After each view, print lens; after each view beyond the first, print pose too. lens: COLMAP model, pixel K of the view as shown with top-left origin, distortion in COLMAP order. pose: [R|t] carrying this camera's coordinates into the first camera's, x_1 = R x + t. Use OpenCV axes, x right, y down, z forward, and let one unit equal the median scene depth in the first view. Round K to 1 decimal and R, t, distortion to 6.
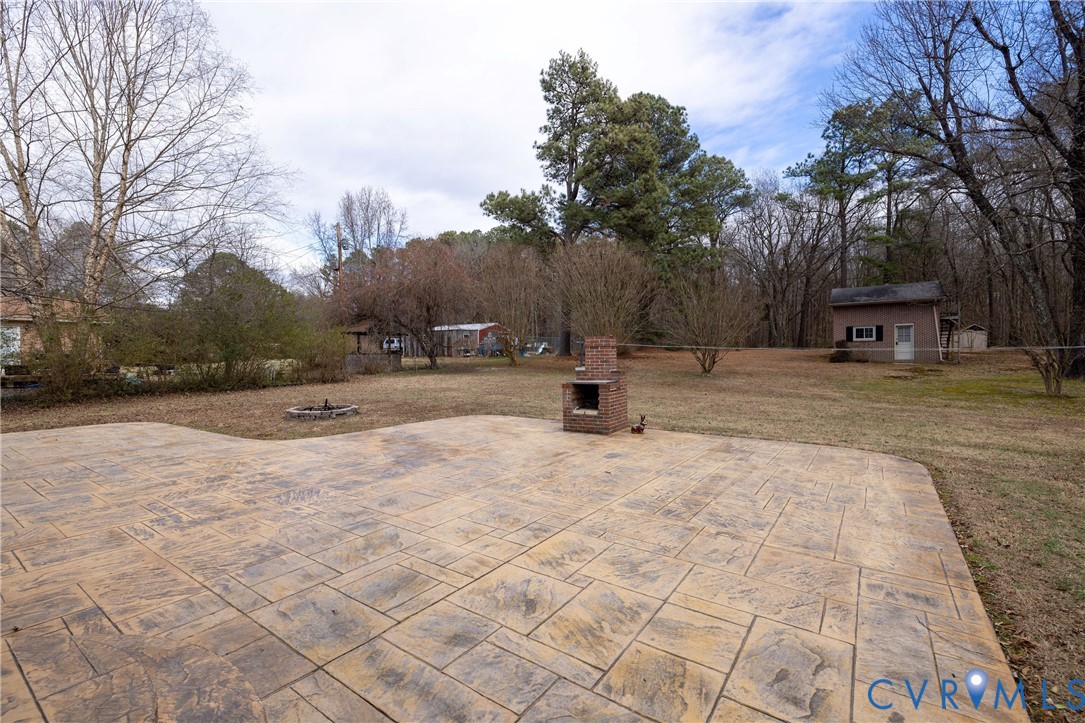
lens RADIAL K [[469.2, 0, 542.1], [0, 469.2, 355.0], [0, 0, 1]] dist [-0.001941, -0.000341]
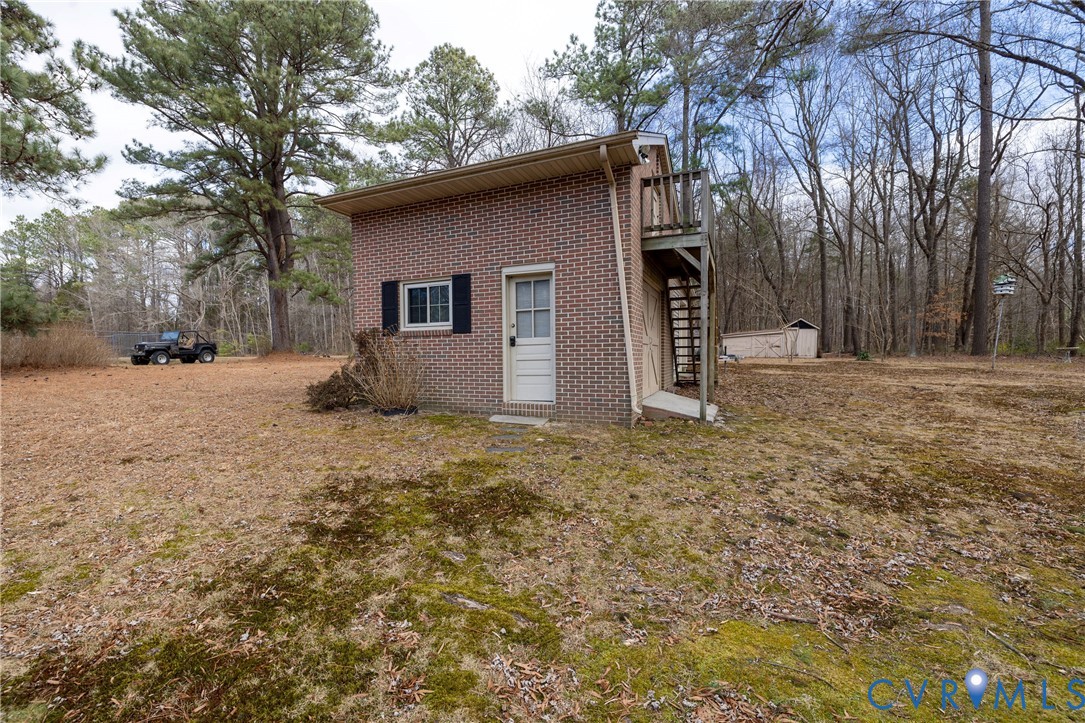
lens RADIAL K [[469.2, 0, 536.3], [0, 469.2, 363.9], [0, 0, 1]] dist [-0.001941, -0.000341]
pose [[0.978379, 0.005156, 0.206758, 0.678853], [-0.006632, 0.999957, 0.006448, -0.013011], [-0.206716, -0.007679, 0.978371, 0.696955]]
